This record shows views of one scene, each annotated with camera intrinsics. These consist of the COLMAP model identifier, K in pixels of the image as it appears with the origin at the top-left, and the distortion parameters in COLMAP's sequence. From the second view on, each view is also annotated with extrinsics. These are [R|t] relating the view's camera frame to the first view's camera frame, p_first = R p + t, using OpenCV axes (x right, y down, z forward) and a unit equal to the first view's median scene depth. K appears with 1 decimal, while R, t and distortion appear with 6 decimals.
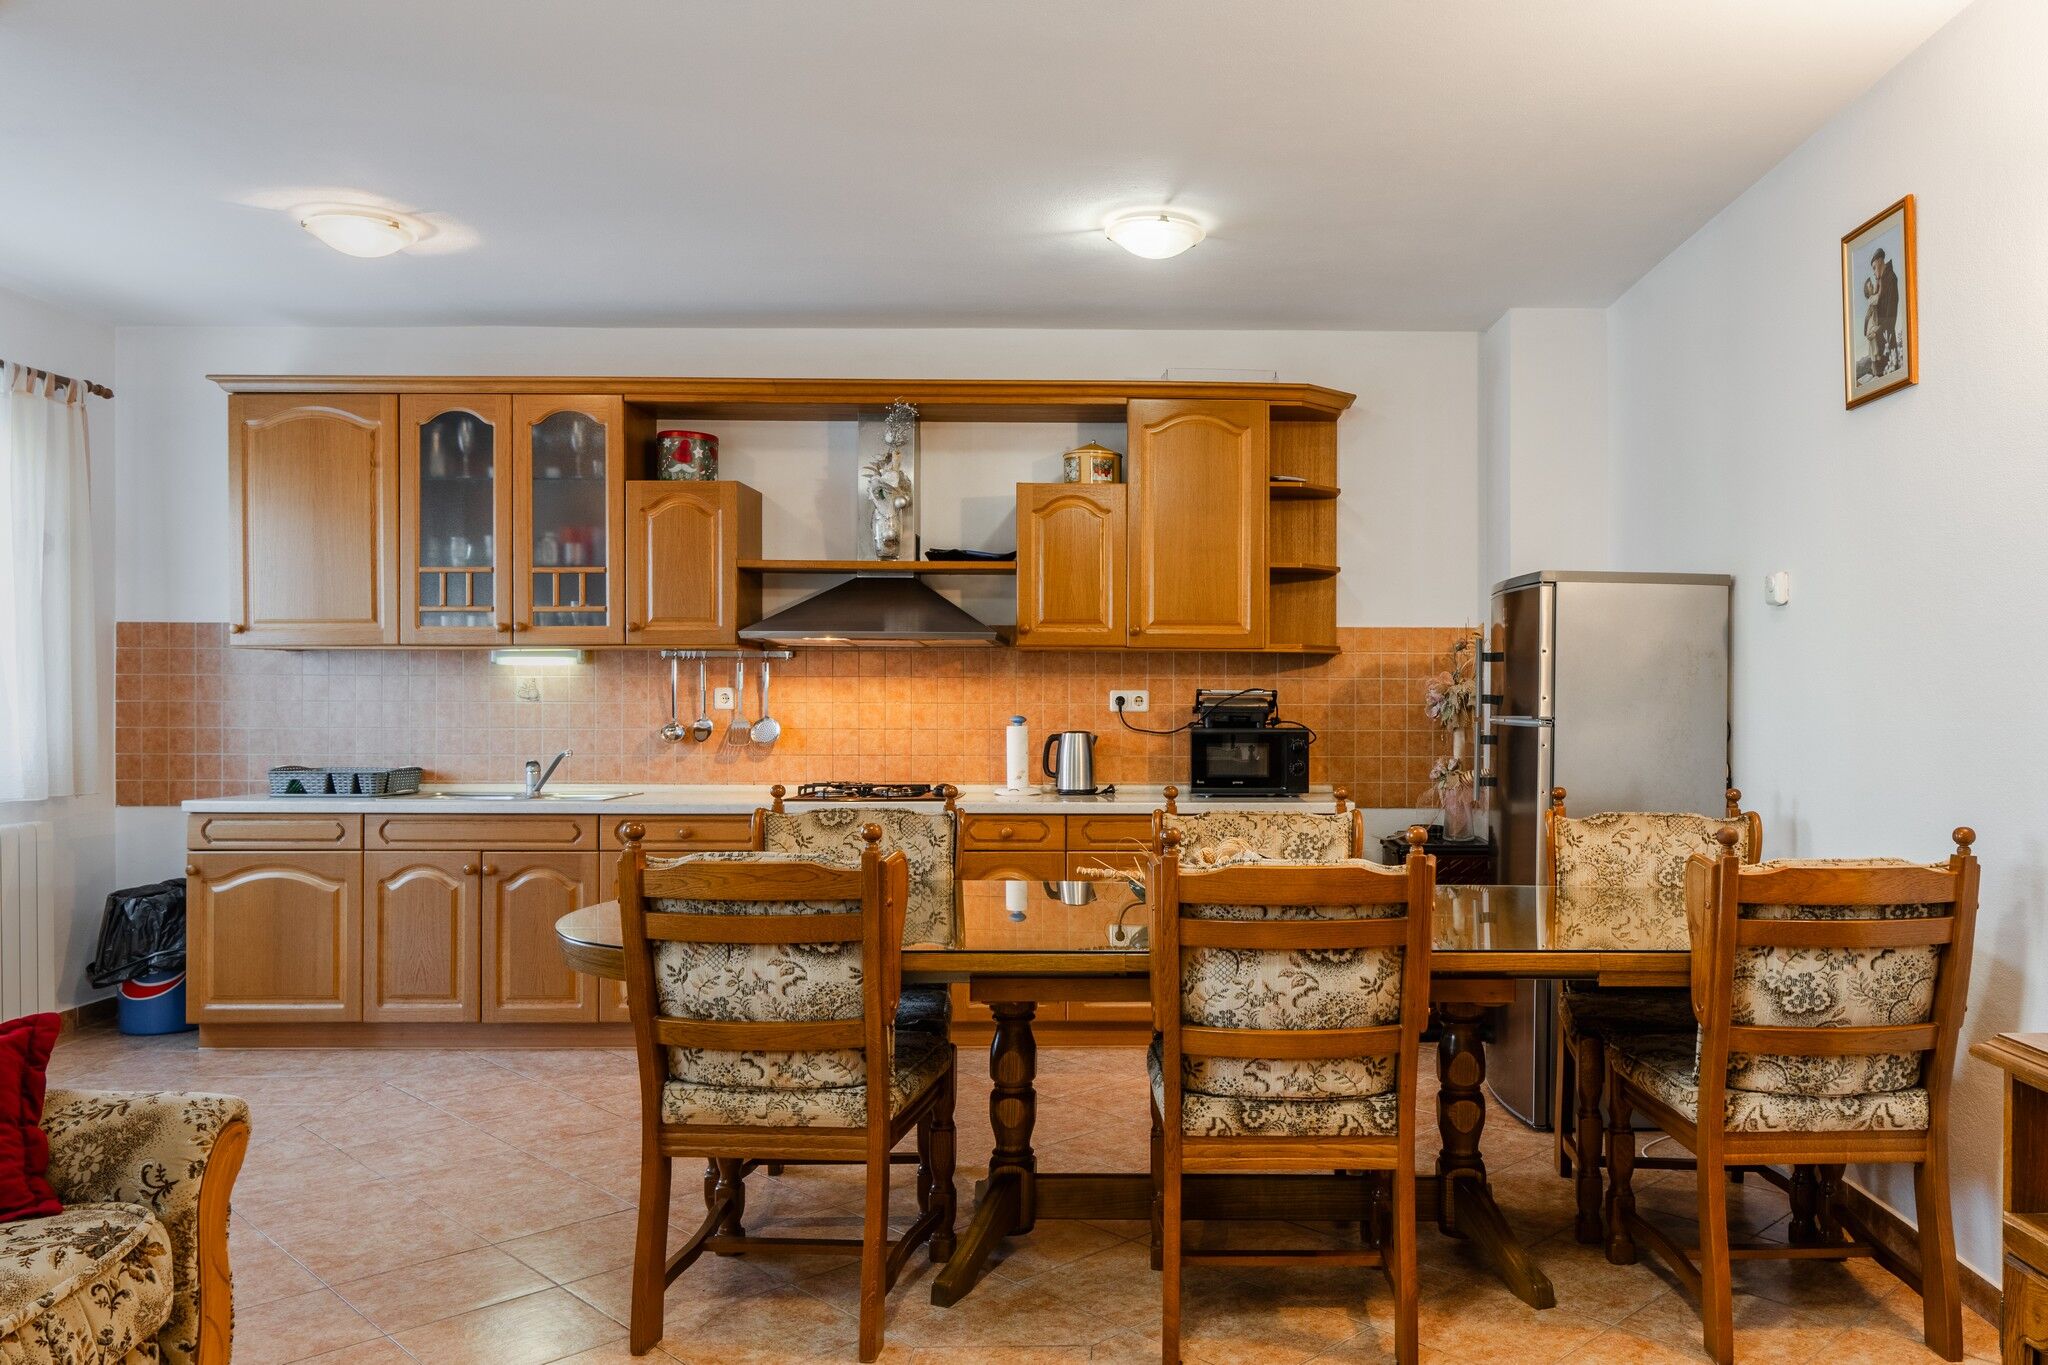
lens RADIAL K [[1503.2, 0, 1196.0], [0, 1503.2, 697.7], [0, 0, 1]] dist [-0.002103, -0.000853]
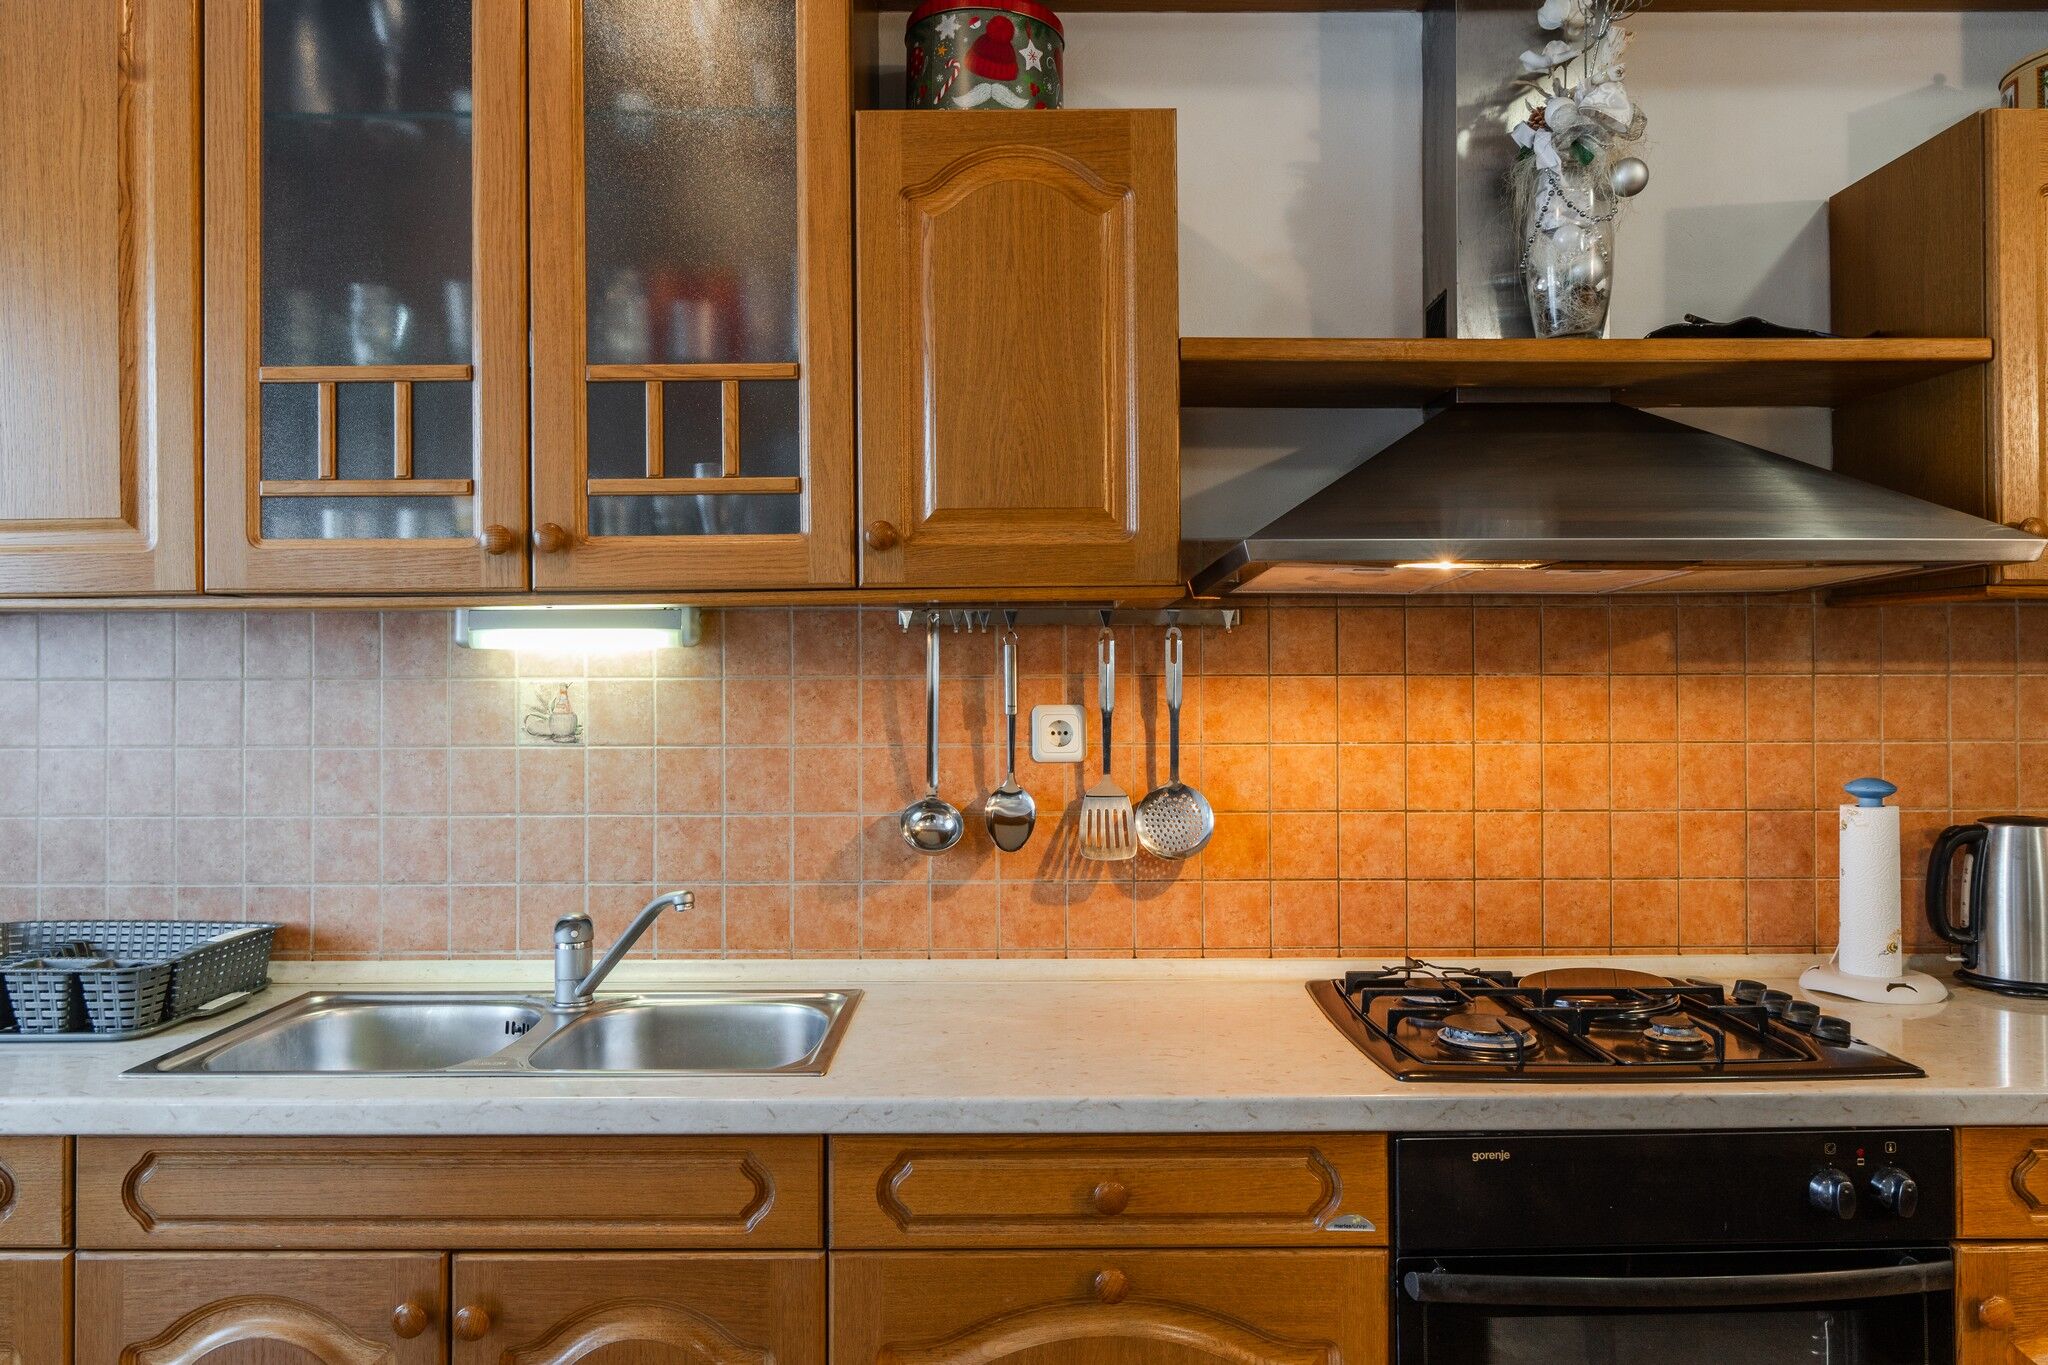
lens RADIAL K [[1432.6, 0, 1025.4], [0, 1432.6, 659.6], [0, 0, 1]] dist [-0.000410, -0.004052]
pose [[0.999746, -0.006741, -0.021500, -0.334124], [0.006515, 0.999923, -0.010573, -0.015431], [0.021569, 0.010431, 0.999713, 0.674836]]
